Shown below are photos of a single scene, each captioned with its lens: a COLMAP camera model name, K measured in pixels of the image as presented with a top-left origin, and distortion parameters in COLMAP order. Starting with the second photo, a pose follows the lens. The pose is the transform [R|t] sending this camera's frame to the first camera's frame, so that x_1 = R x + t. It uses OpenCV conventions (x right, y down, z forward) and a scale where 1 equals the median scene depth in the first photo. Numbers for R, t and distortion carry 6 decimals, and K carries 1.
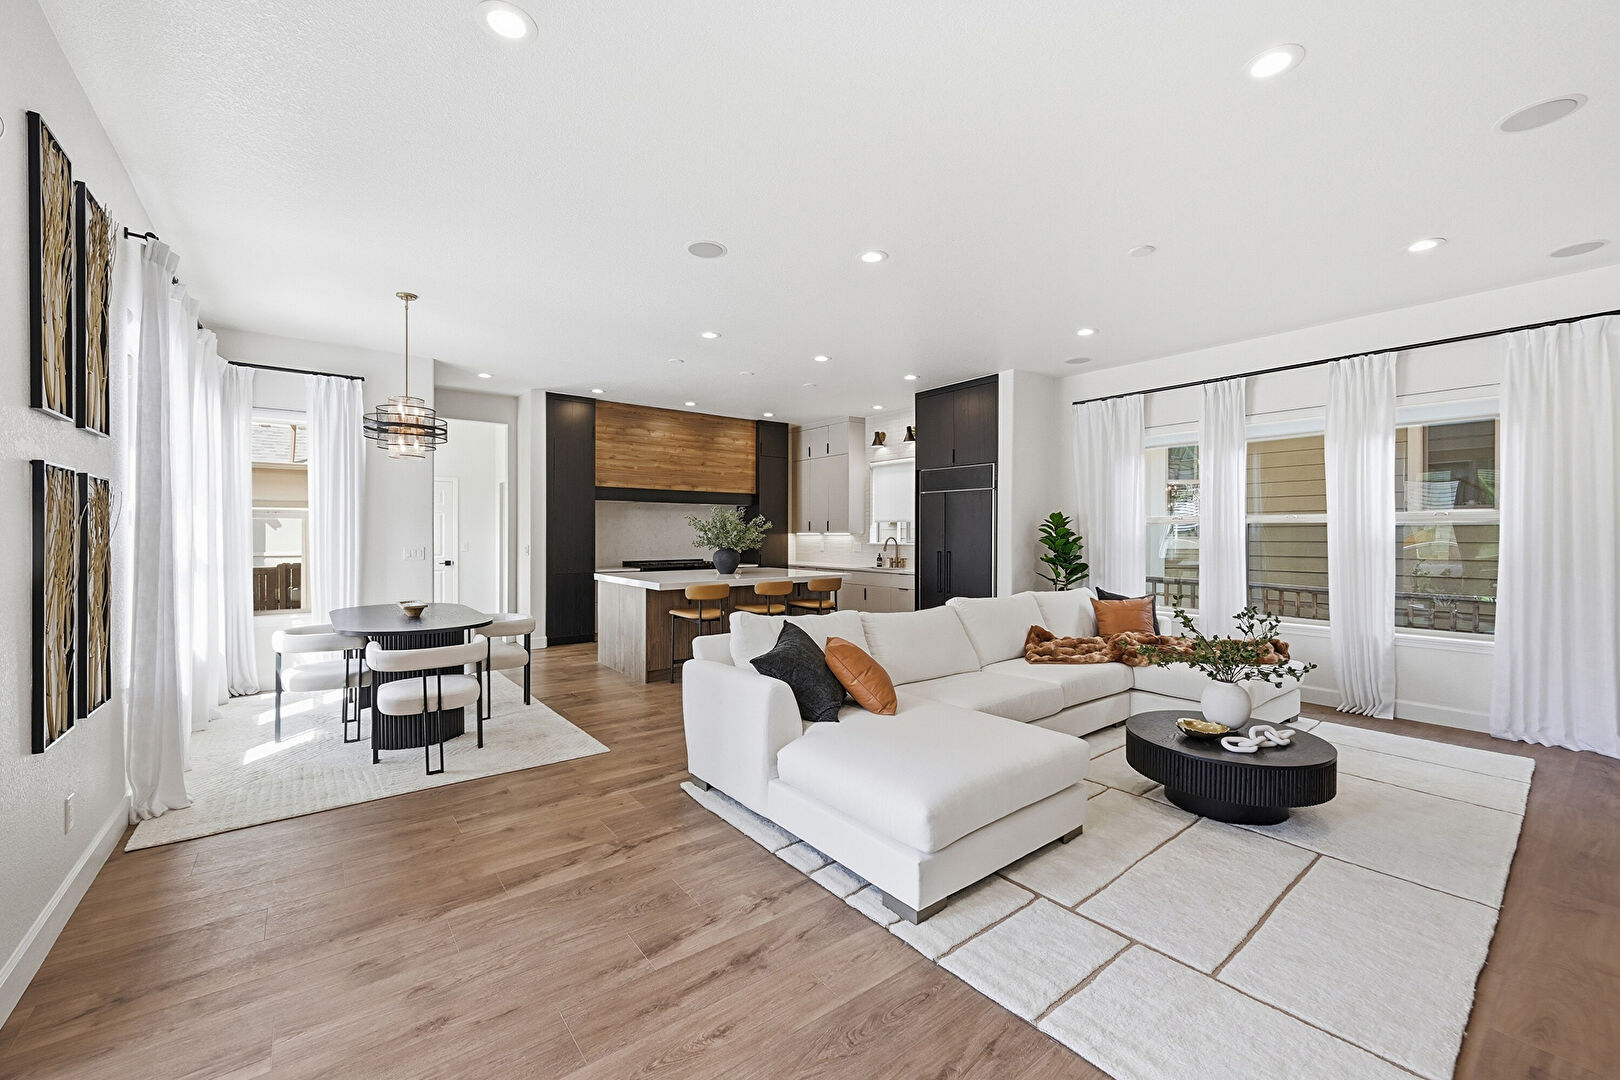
lens RADIAL K [[646.7, 0, 810.0], [0, 646.7, 540.0], [0, 0, 1]] dist [0.015565, -0.000019]
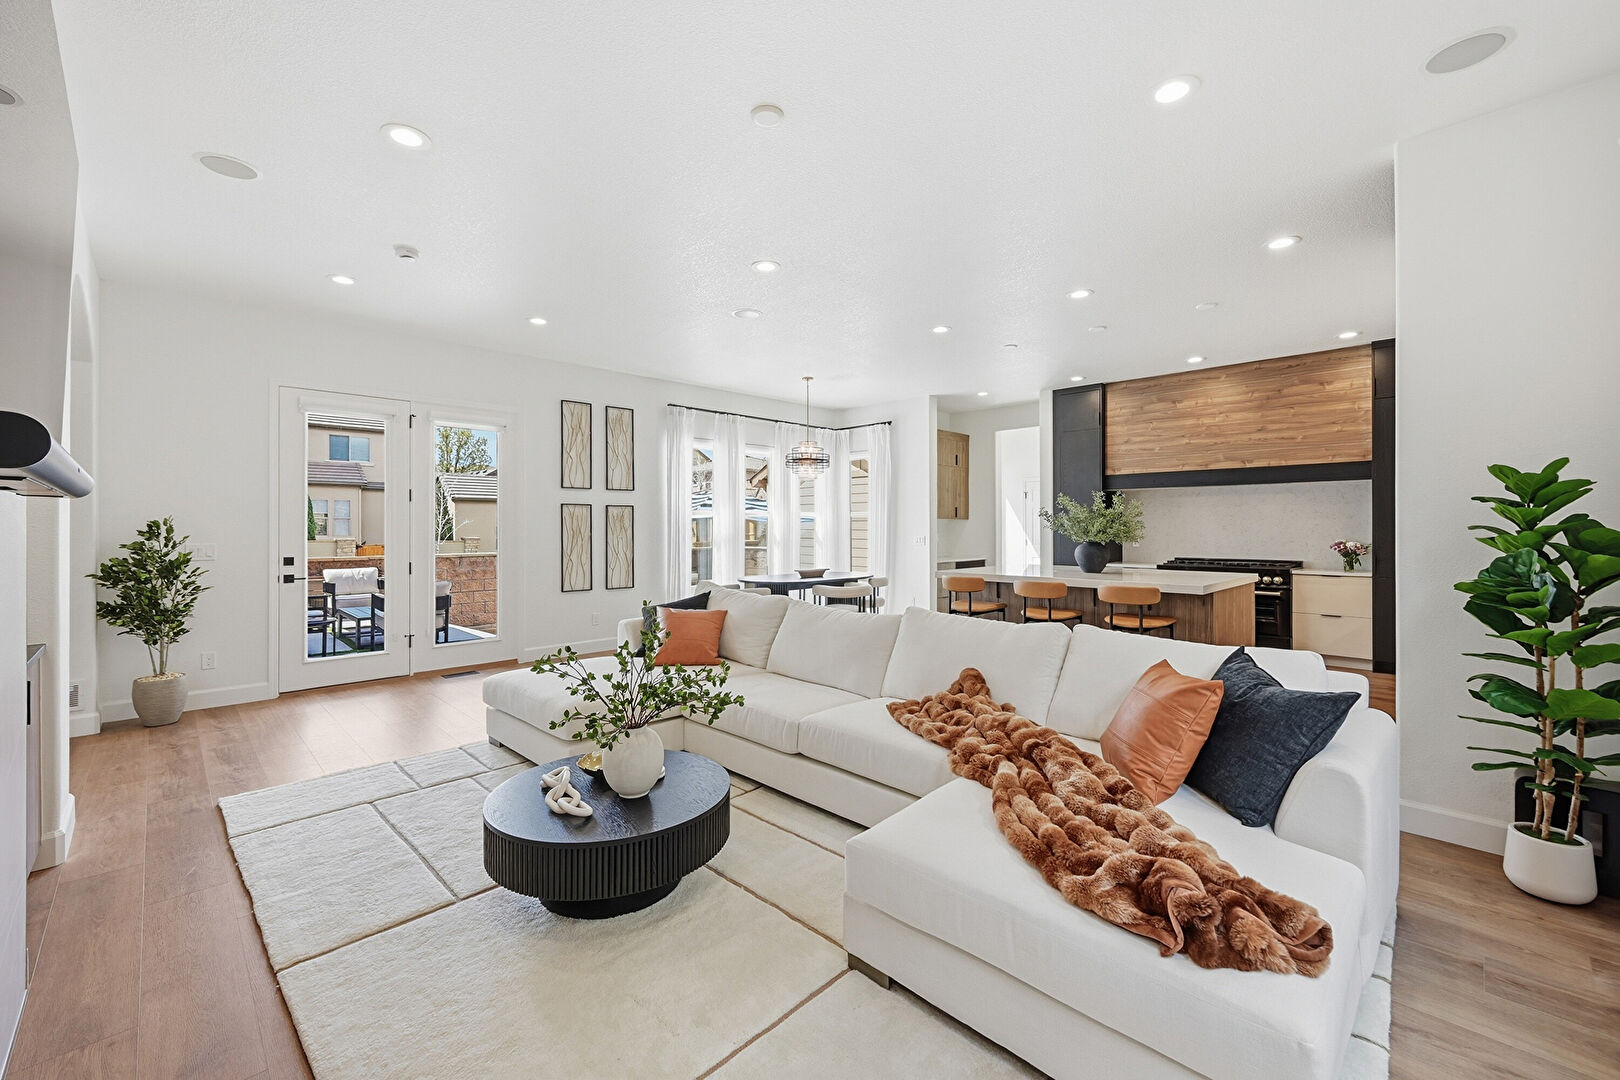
lens RADIAL K [[646.7, 0, 810.0], [0, 646.7, 540.0], [0, 0, 1]] dist [0.015565, -0.000019]
pose [[0.138841, 0.022582, -0.990057, 0.522262], [-0.007920, 0.999733, 0.021692, -0.004292], [0.990283, 0.004829, 0.138983, 0.411937]]
